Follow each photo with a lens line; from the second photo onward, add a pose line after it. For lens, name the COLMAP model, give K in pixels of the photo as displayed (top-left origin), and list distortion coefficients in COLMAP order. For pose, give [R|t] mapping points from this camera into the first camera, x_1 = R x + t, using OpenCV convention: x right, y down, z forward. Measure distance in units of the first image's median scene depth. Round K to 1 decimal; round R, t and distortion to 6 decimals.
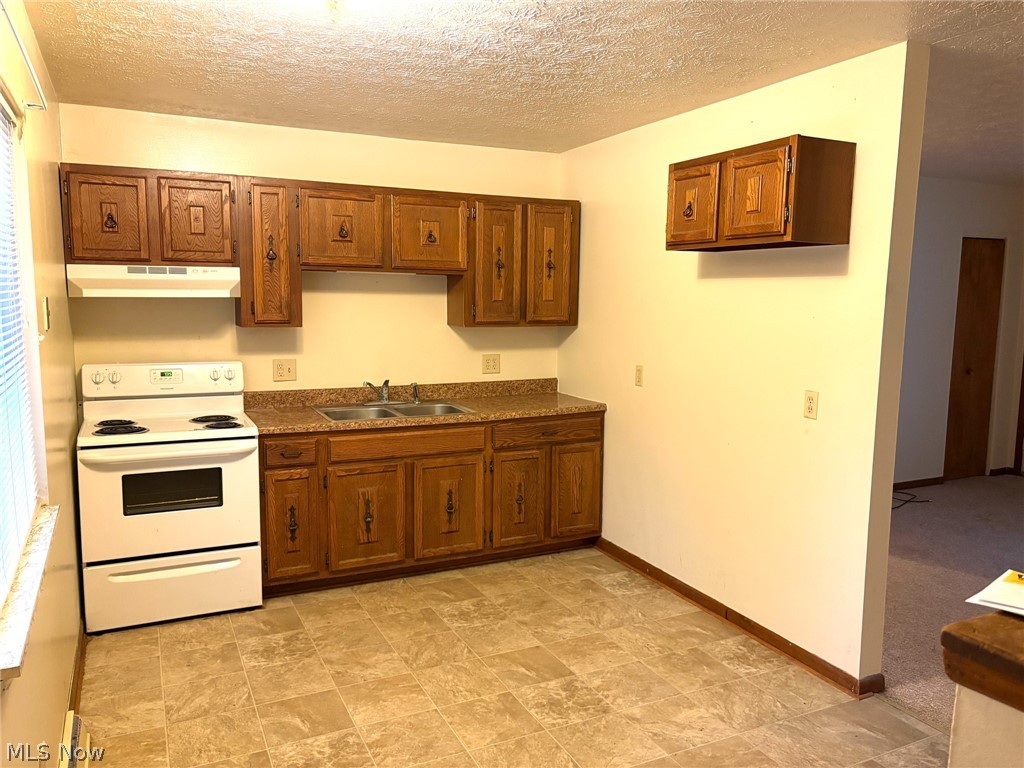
lens RADIAL K [[776.5, 0, 511.0], [0, 776.5, 384.1], [0, 0, 1]] dist [0.020203, -0.006595]
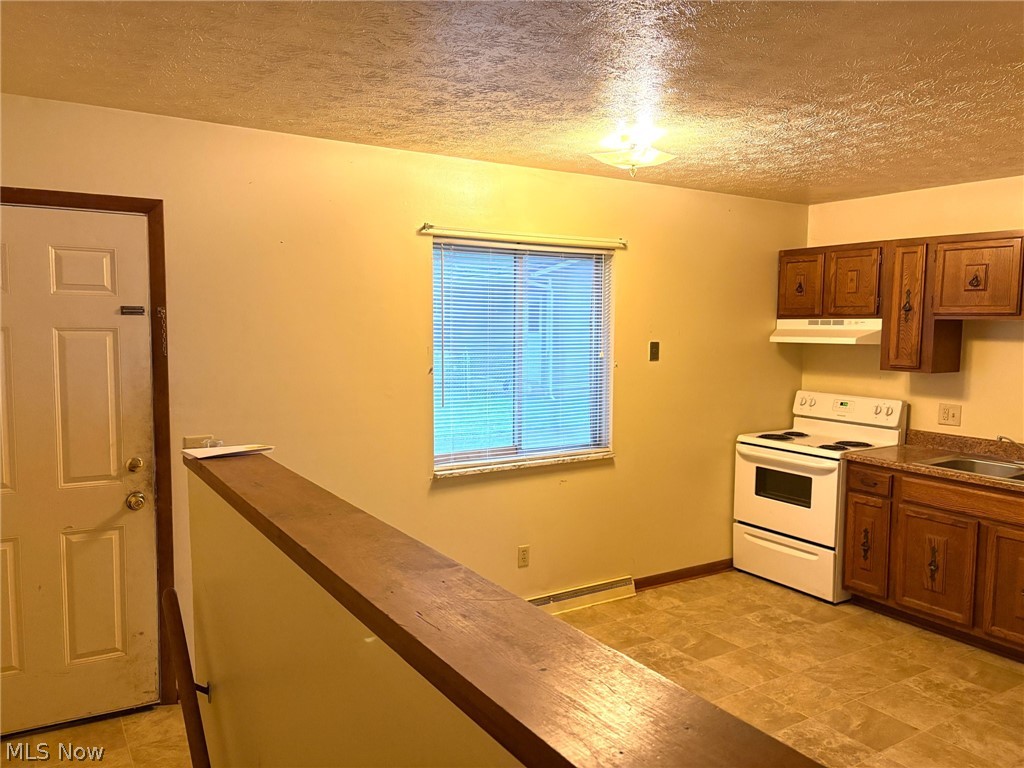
lens RADIAL K [[776.5, 0, 511.1], [0, 776.5, 385.7], [0, 0, 1]] dist [0.020203, -0.006595]
pose [[0.112552, 0.071715, -0.991054, 0.777171], [-0.124043, 0.990604, 0.057595, -0.050706], [0.985873, 0.116450, 0.120391, 0.335046]]
